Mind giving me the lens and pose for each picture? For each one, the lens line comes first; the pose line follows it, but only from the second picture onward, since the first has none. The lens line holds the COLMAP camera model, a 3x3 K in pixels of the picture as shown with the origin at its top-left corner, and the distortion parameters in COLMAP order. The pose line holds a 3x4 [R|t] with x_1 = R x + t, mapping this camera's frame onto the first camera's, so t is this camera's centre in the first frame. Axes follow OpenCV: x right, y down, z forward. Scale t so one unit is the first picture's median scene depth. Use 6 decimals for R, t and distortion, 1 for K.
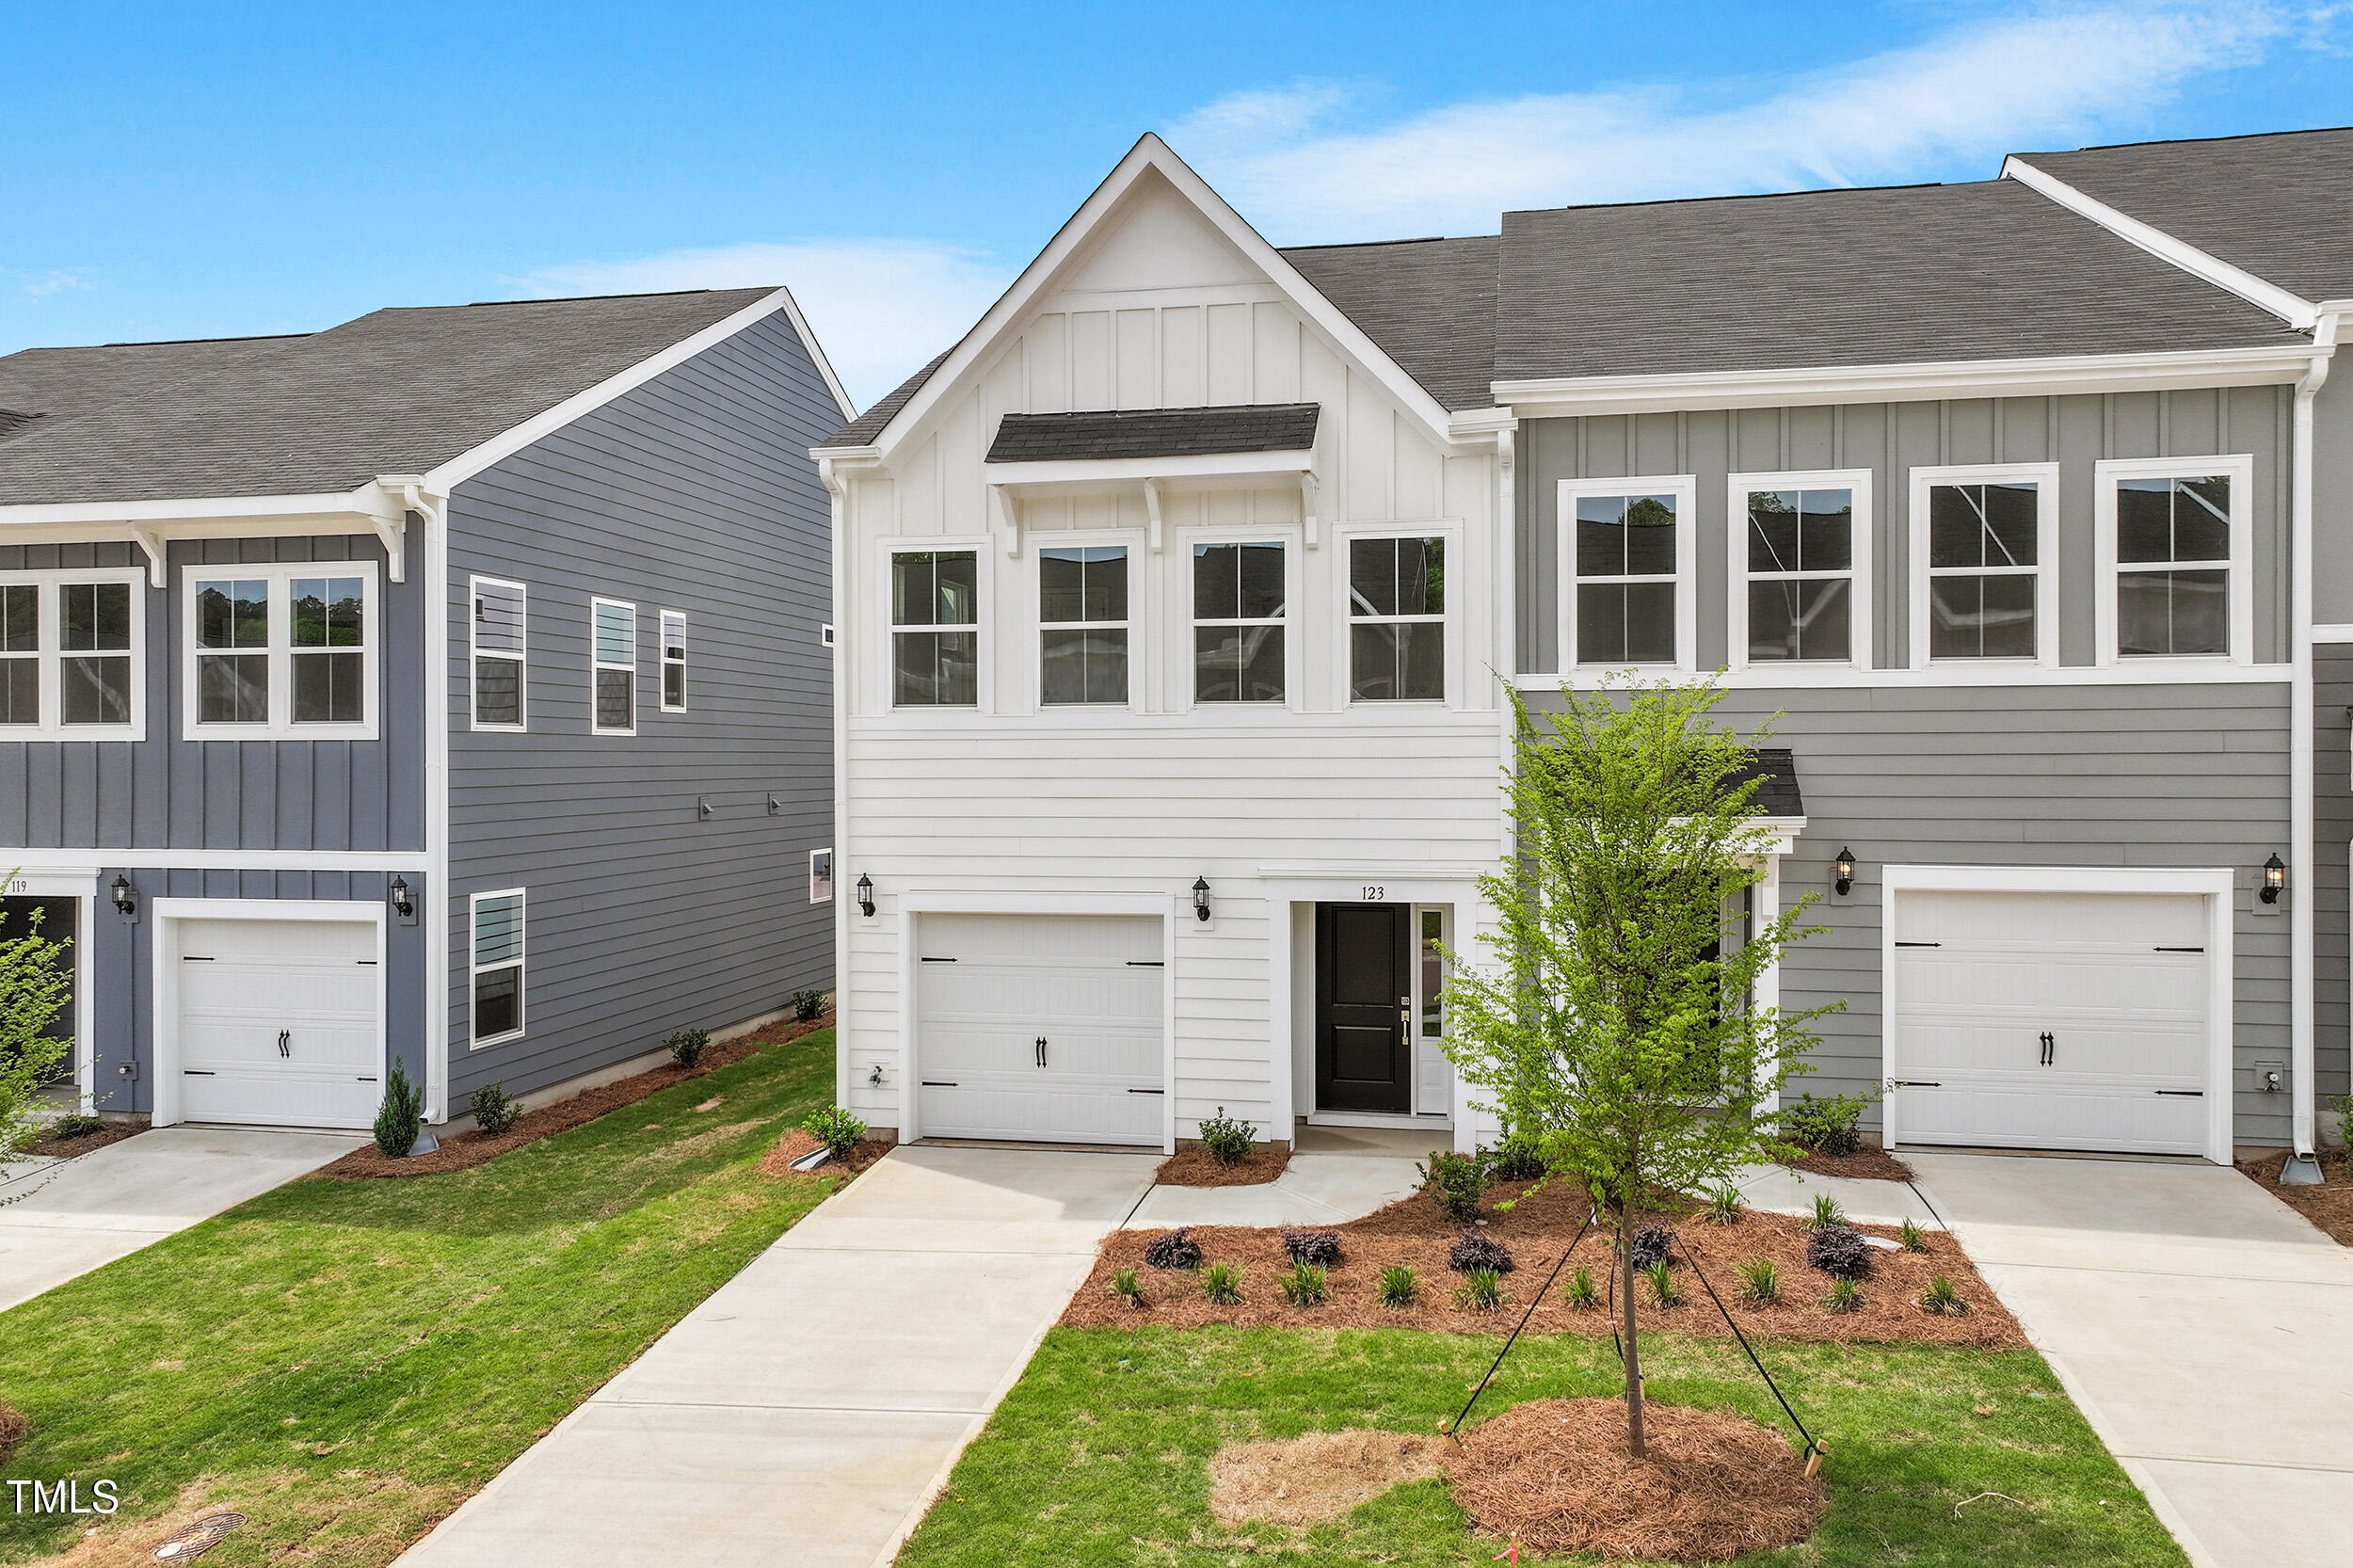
lens RADIAL K [[1562.2, 0, 1134.8], [0, 1562.2, 775.4], [0, 0, 1]] dist [-0.000272, 0.003474]
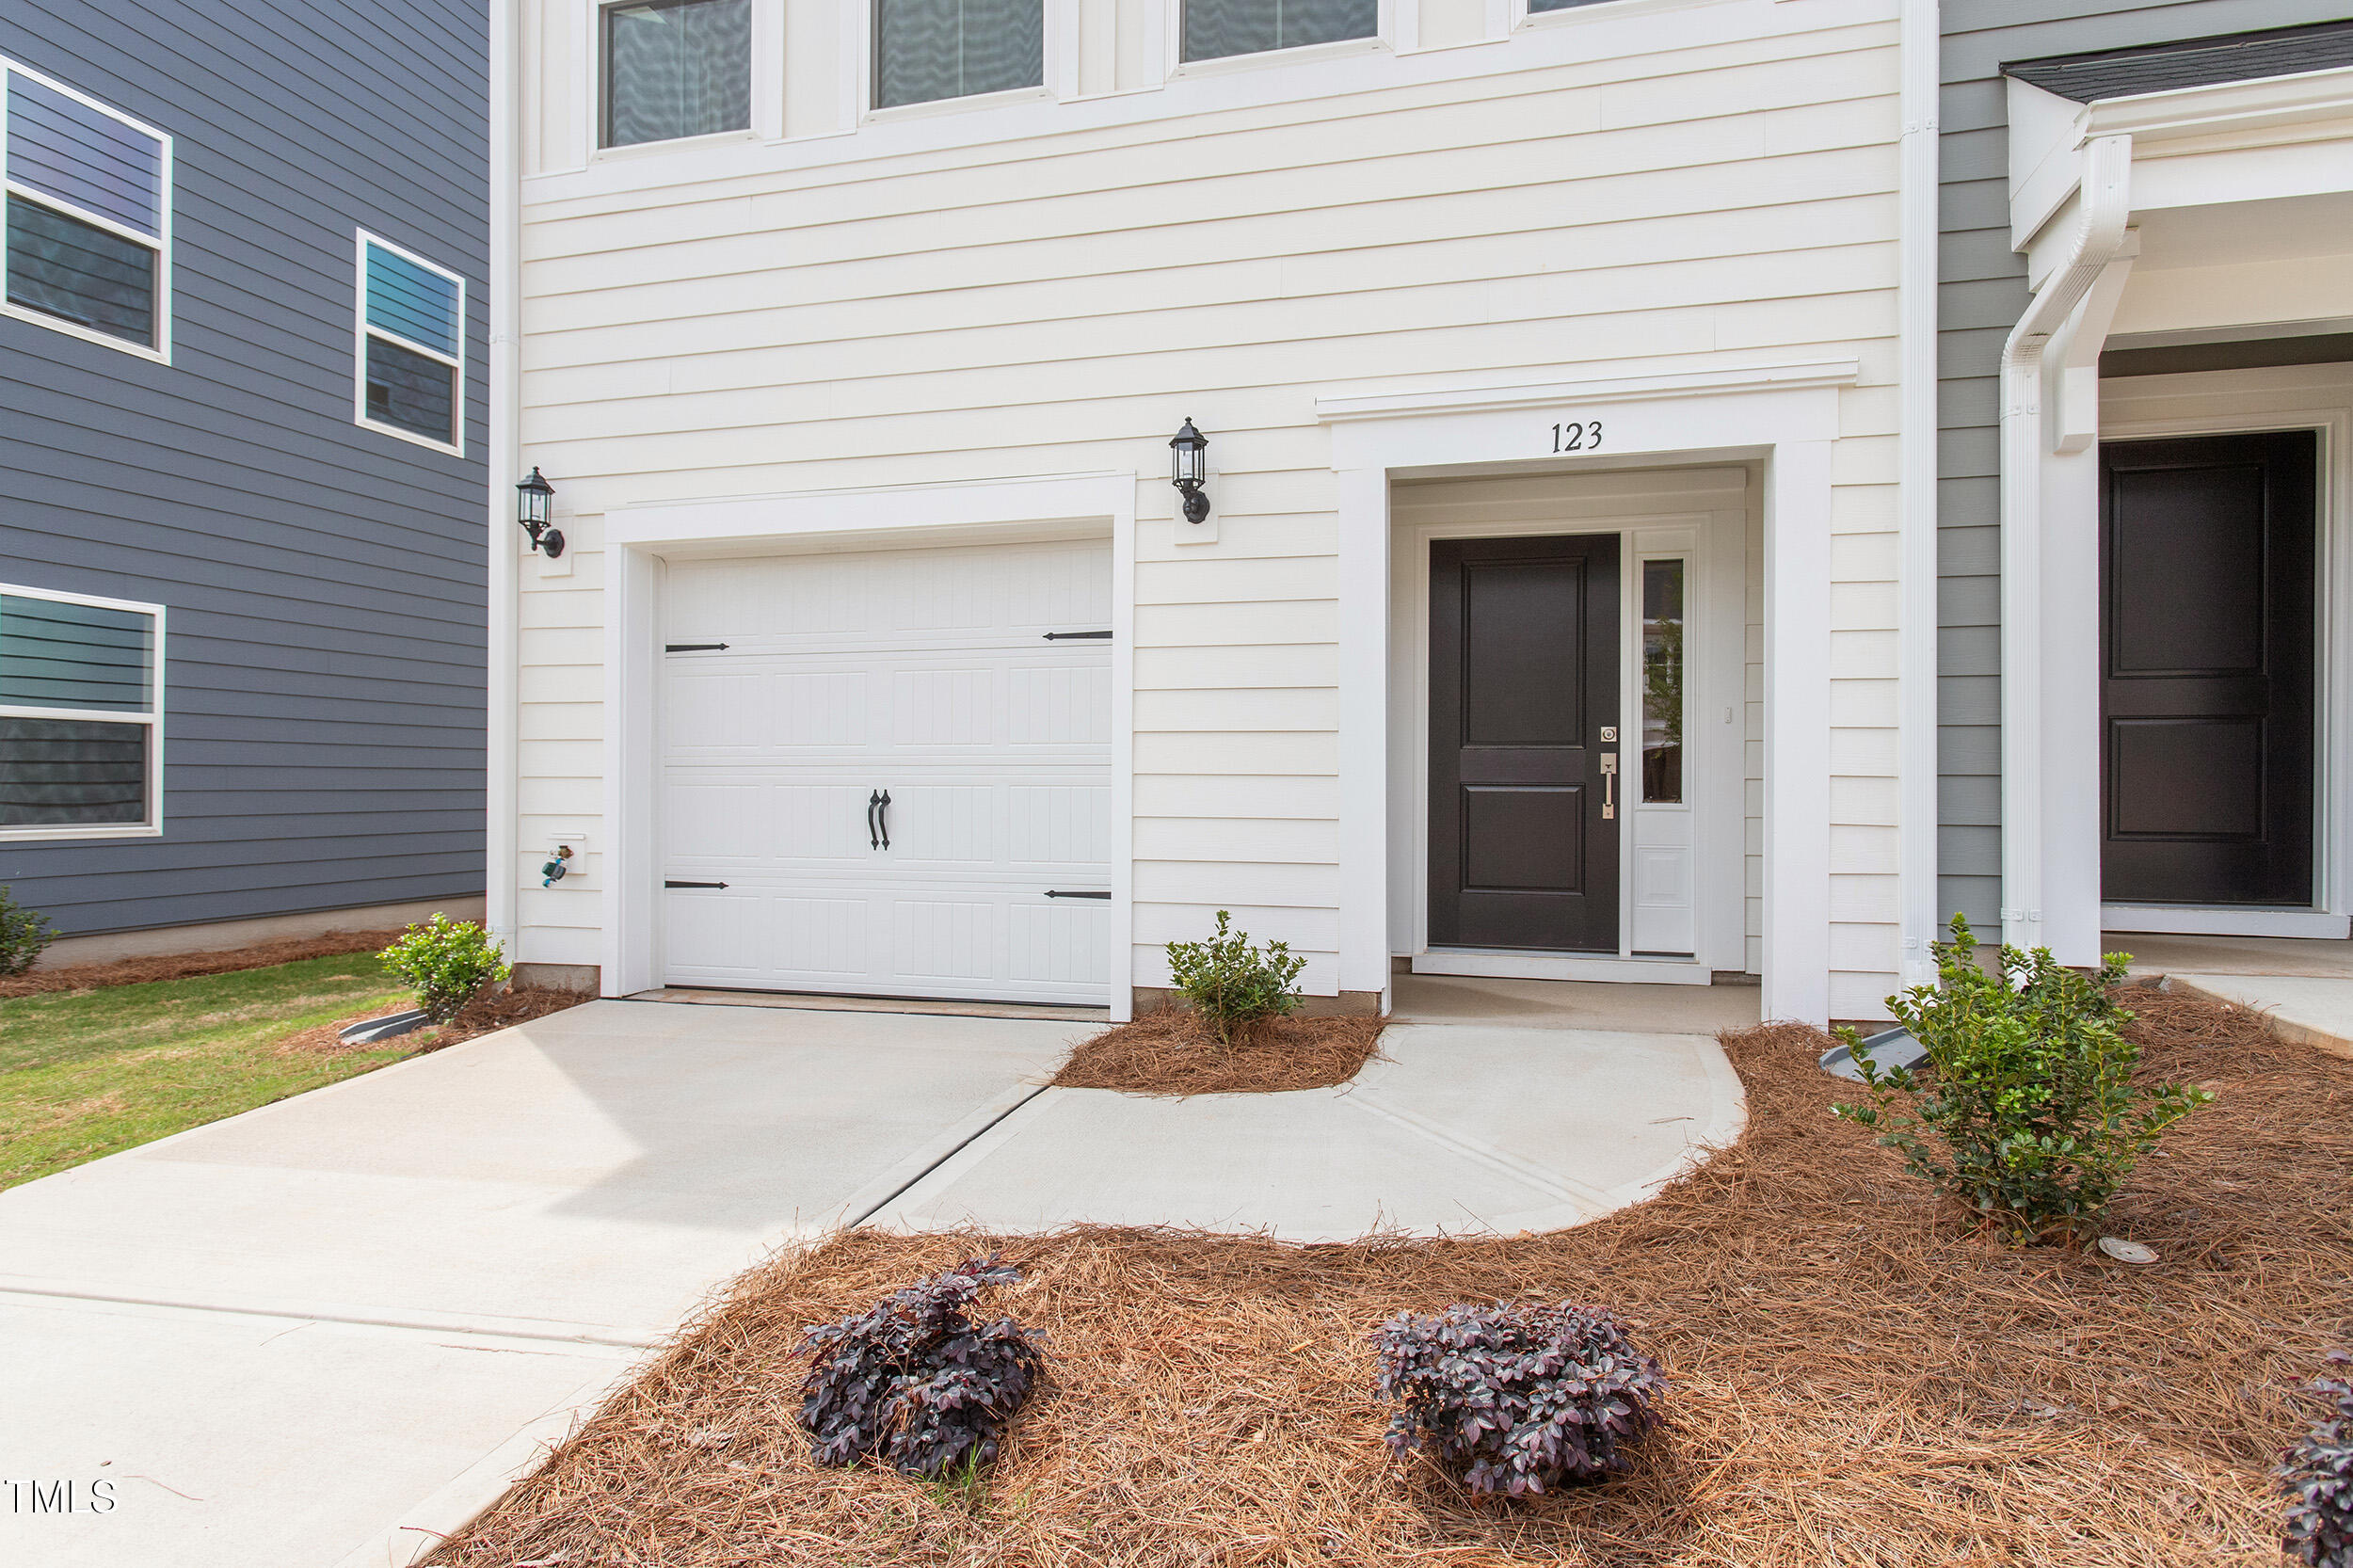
lens RADIAL K [[1142.4, 0, 1176.5], [0, 1142.4, 784.0], [0, 0, 1]] dist [0.003024, -0.000251]
pose [[0.998128, -0.001651, -0.061133, 0.061797], [0.001635, 0.999999, -0.000324, 0.176949], [0.061133, 0.000223, 0.998130, 0.680962]]
